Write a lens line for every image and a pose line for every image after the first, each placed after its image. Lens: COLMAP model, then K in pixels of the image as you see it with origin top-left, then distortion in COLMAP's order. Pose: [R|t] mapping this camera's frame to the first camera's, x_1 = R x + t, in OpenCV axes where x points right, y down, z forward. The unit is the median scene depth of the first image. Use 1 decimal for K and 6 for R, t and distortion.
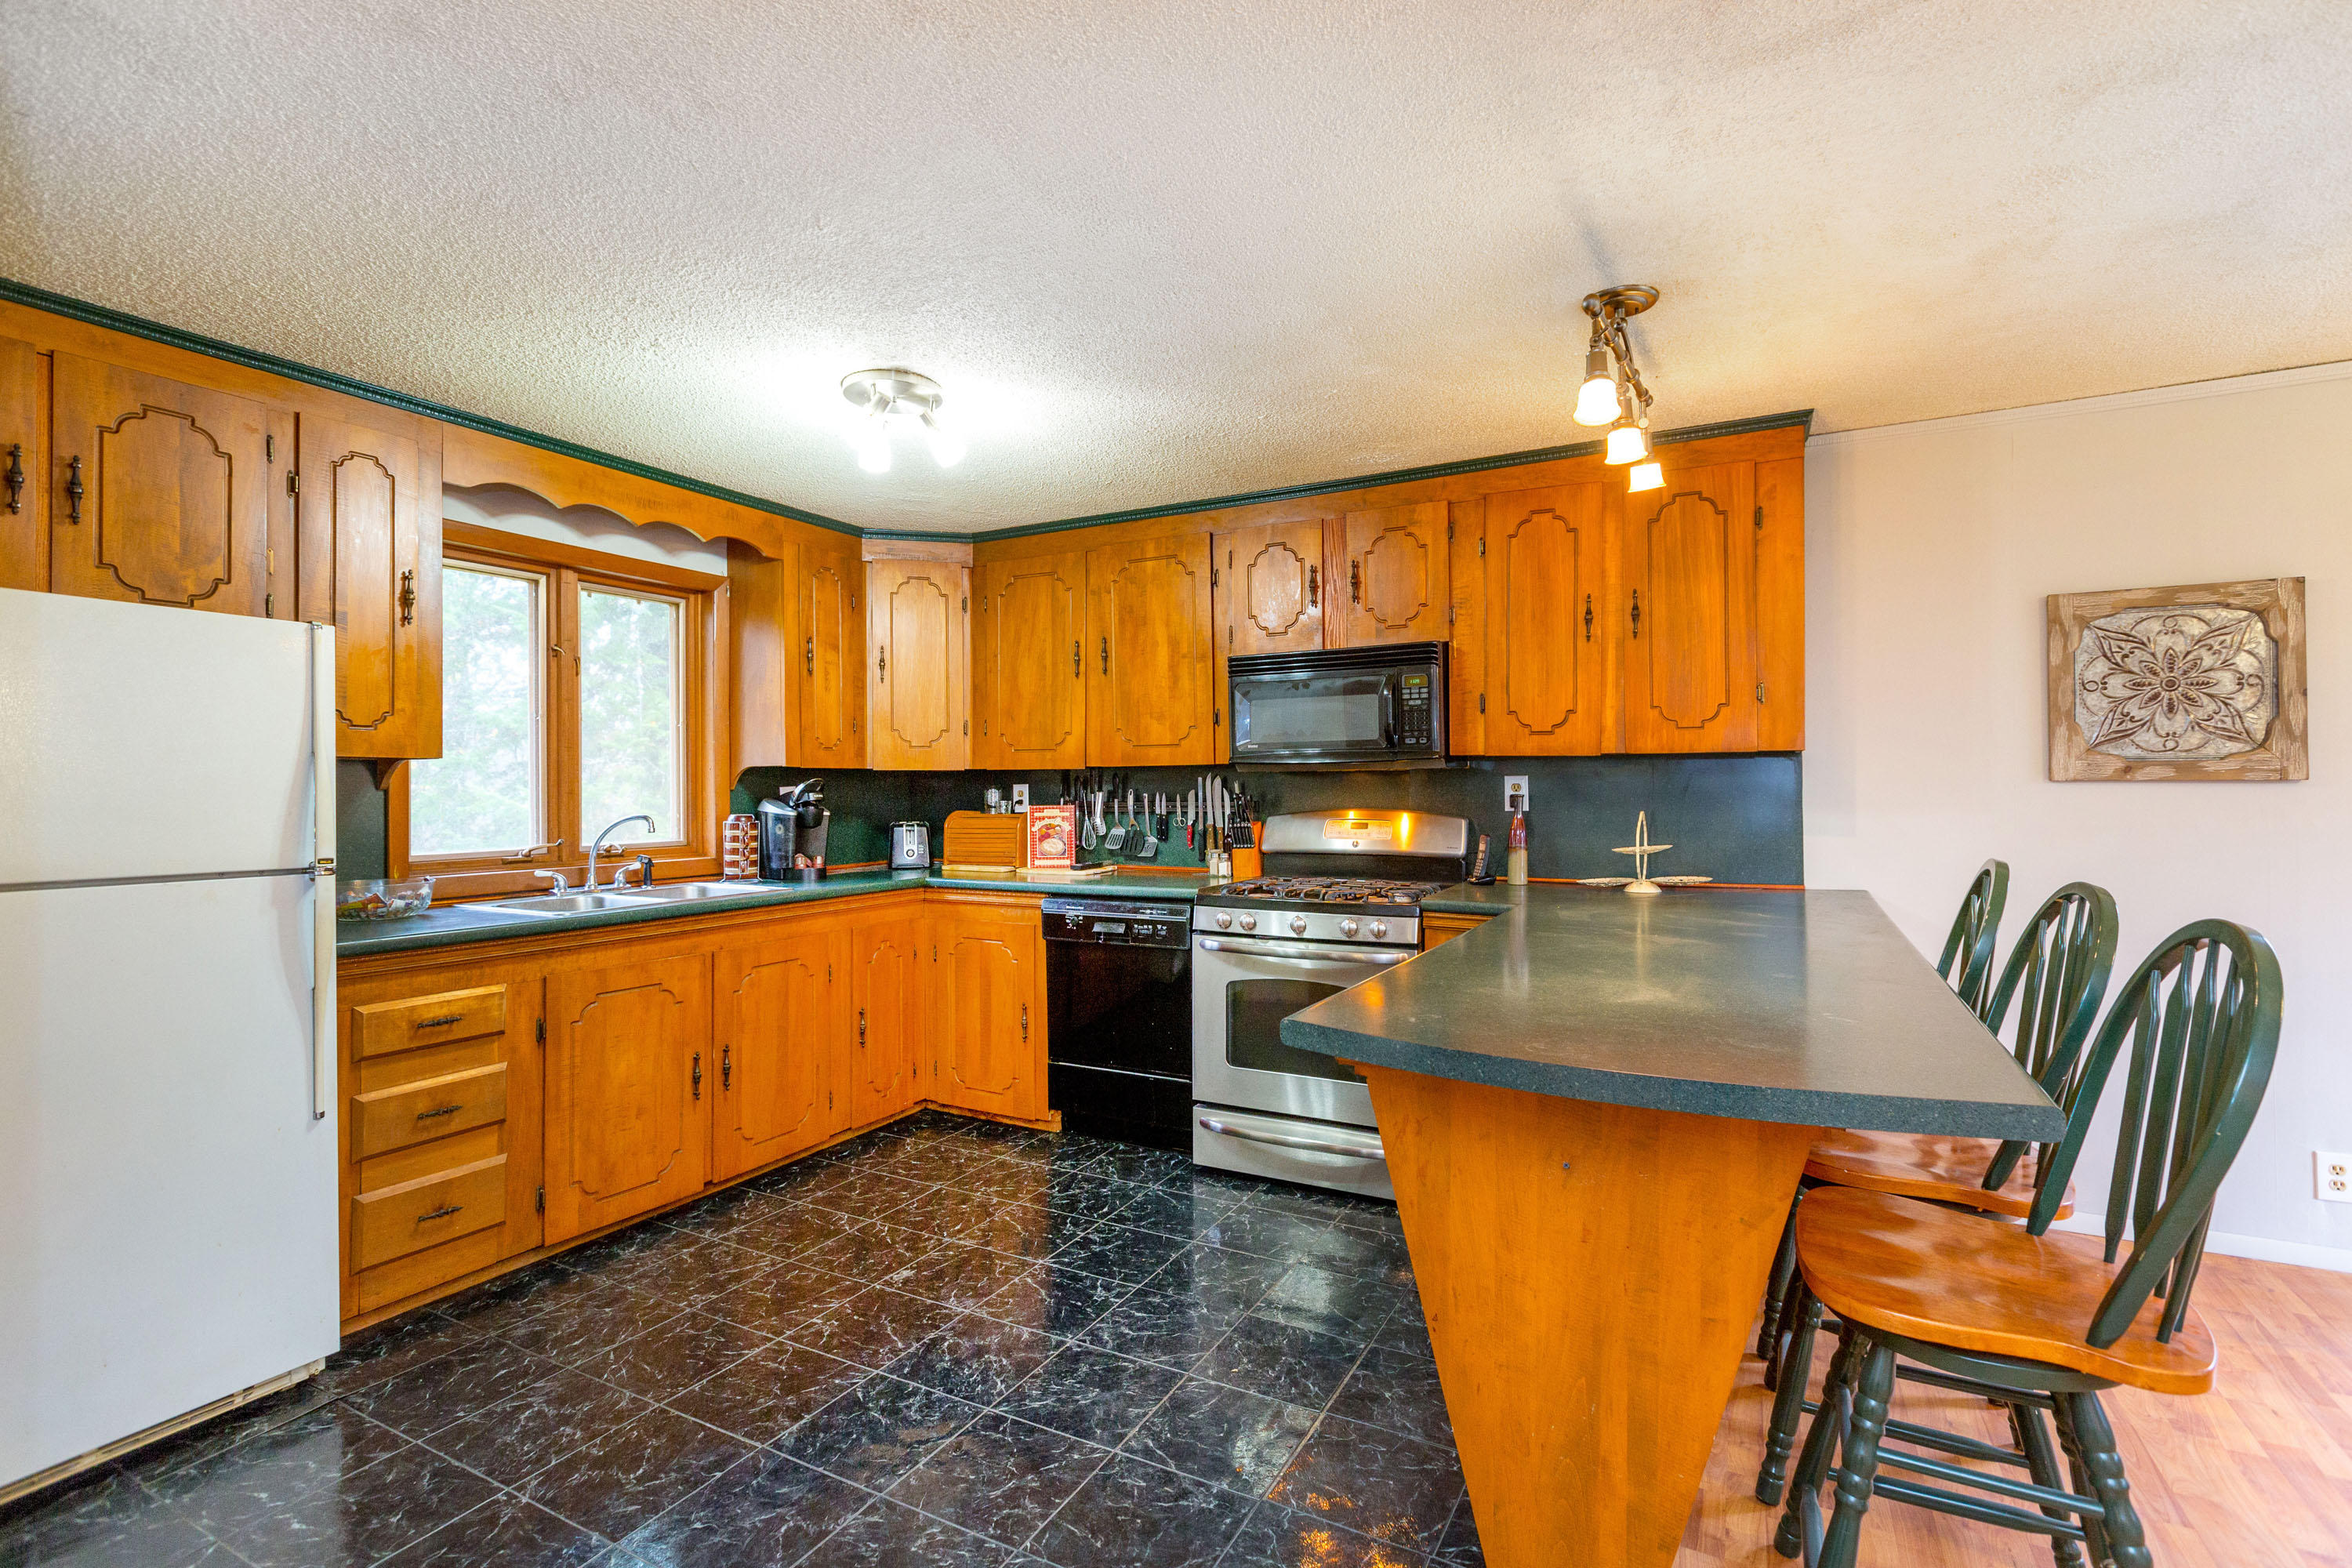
lens RADIAL K [[1066.5, 0, 1167.5], [0, 1066.5, 773.6], [0, 0, 1]] dist [0.001512, -0.000408]
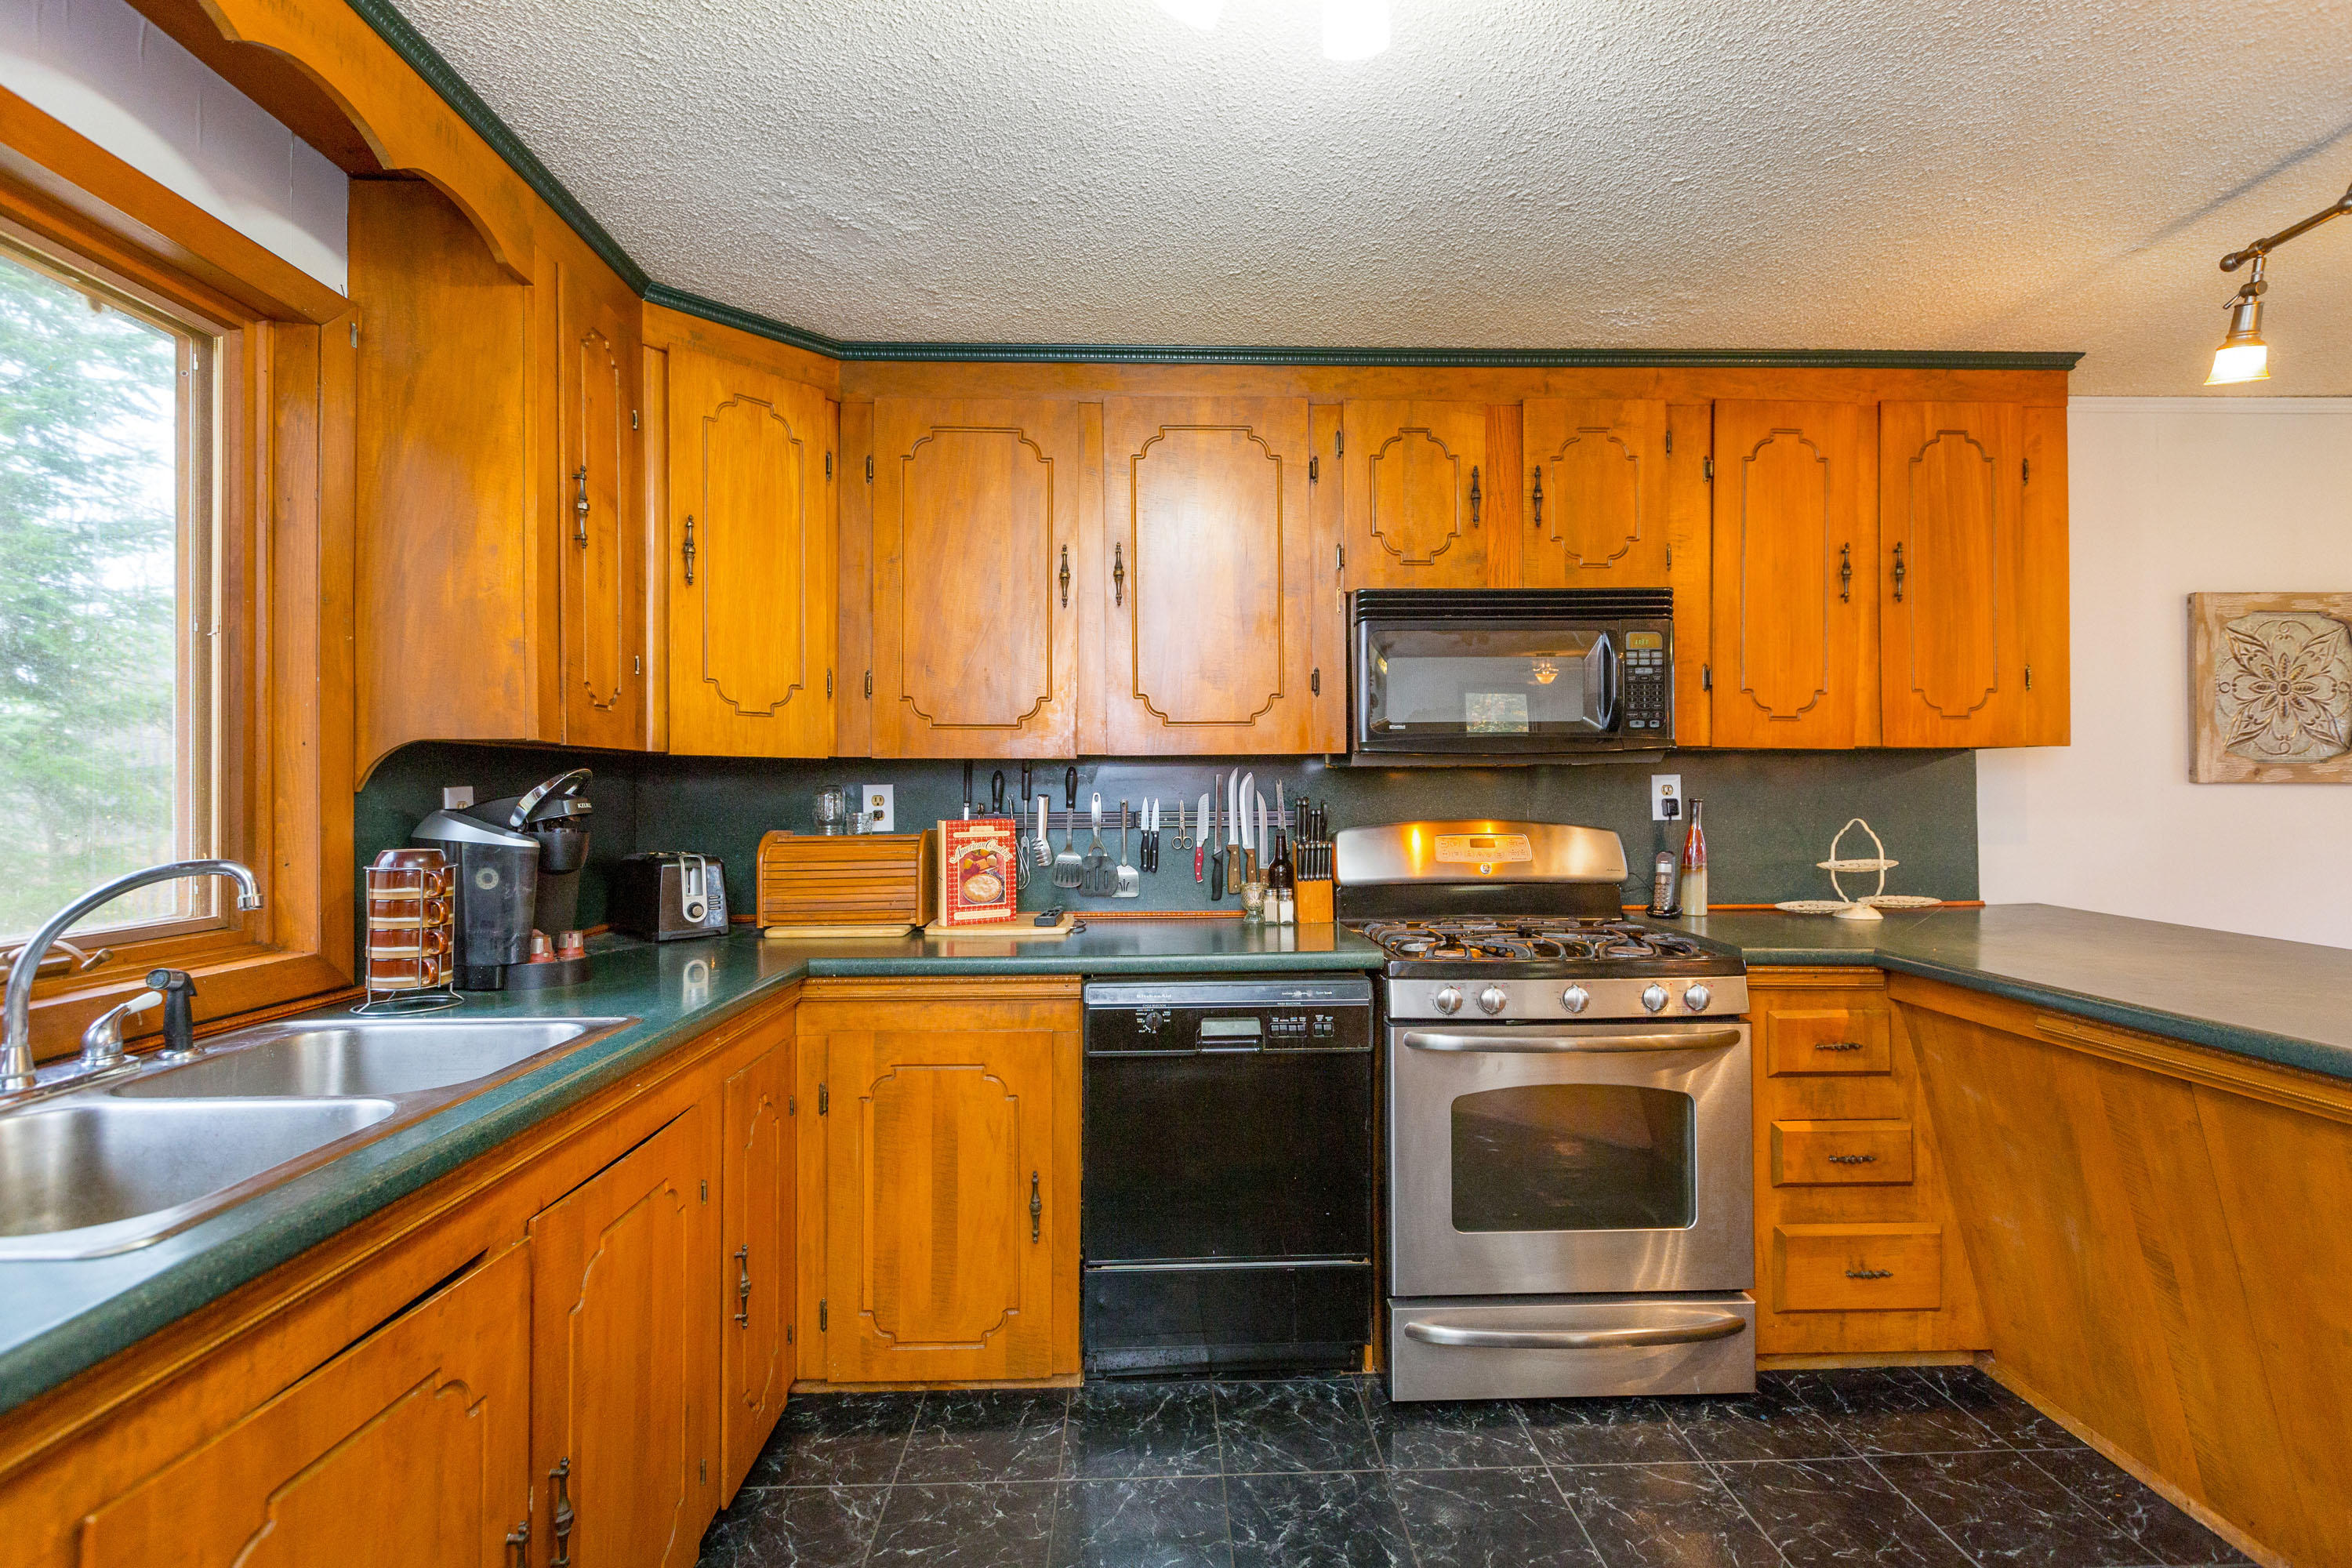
lens RADIAL K [[1066.5, 0, 1167.5], [0, 1066.5, 773.6], [0, 0, 1]] dist [0.001512, -0.000408]
pose [[0.862655, 0.010070, 0.505692, -0.385256], [-0.006155, 0.999937, -0.009412, 0.010725], [-0.505755, 0.005007, 0.862663, 0.512584]]
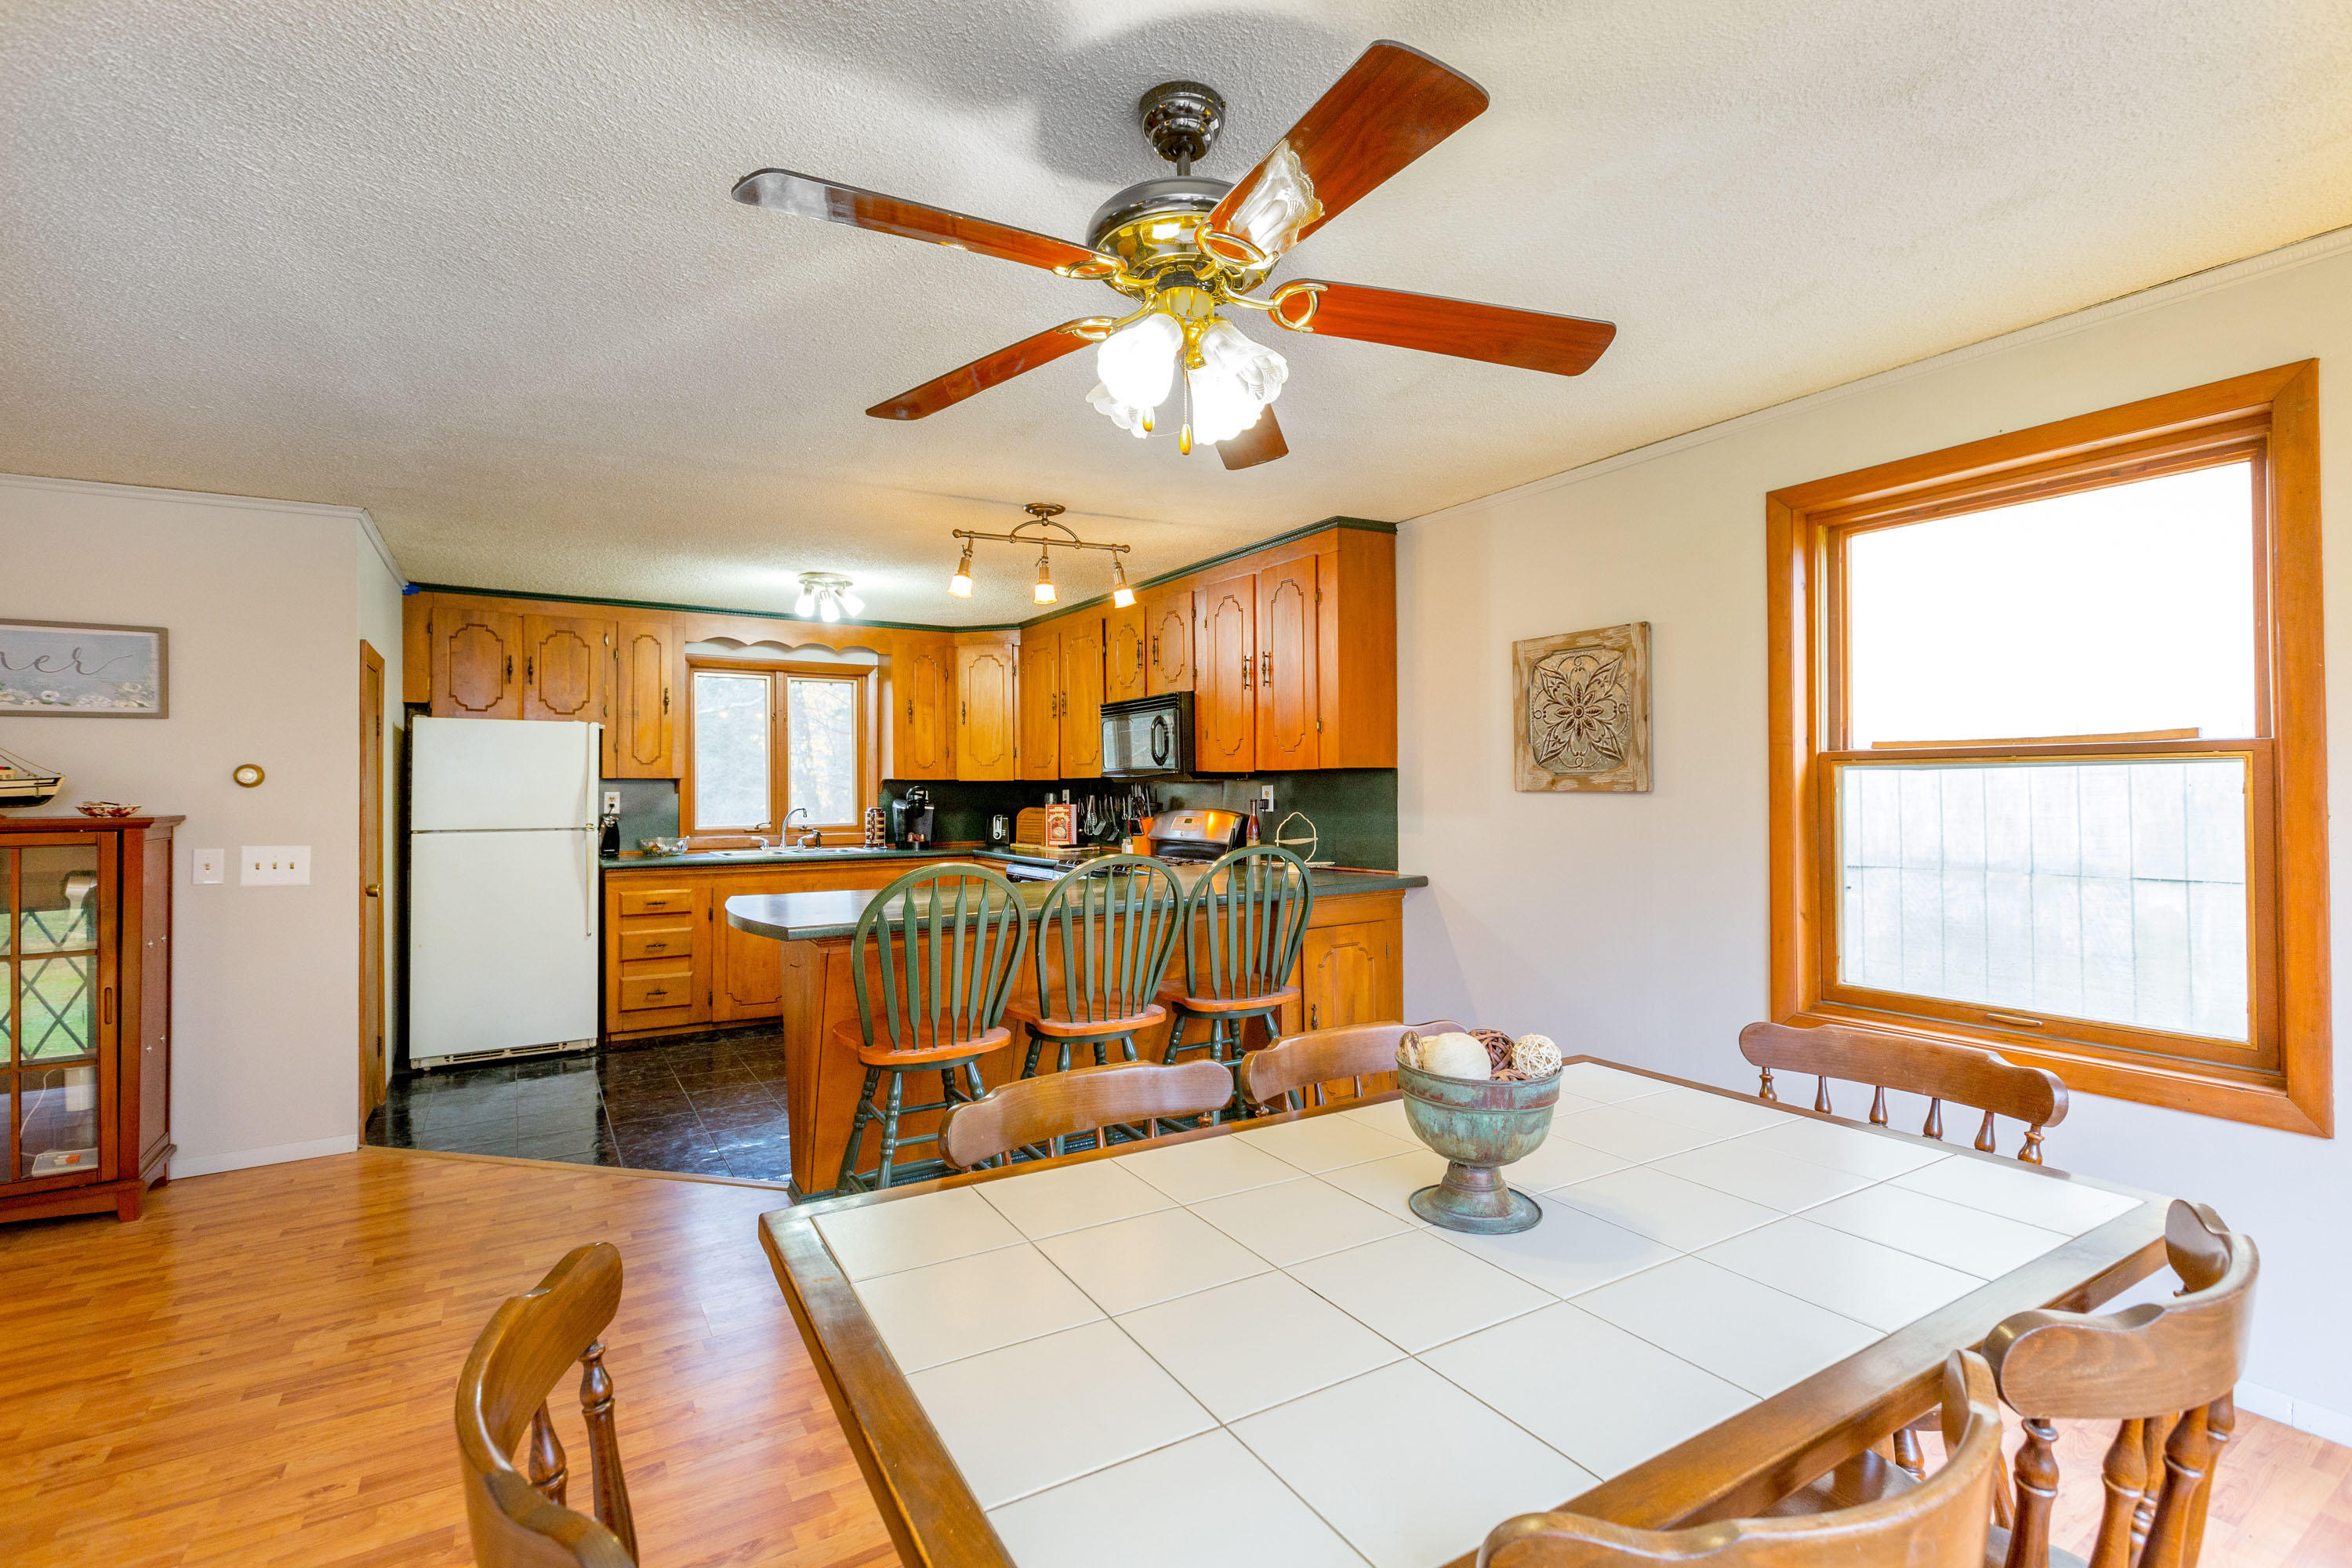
lens RADIAL K [[1037.1, 0, 1154.8], [0, 1037.1, 781.8], [0, 0, 1]] dist [0.000249, -0.000085]
pose [[0.866394, -0.002042, -0.499356, 0.862810], [0.006919, 0.999945, 0.007917, -0.013569], [0.499312, -0.010315, 0.866361, -0.208724]]
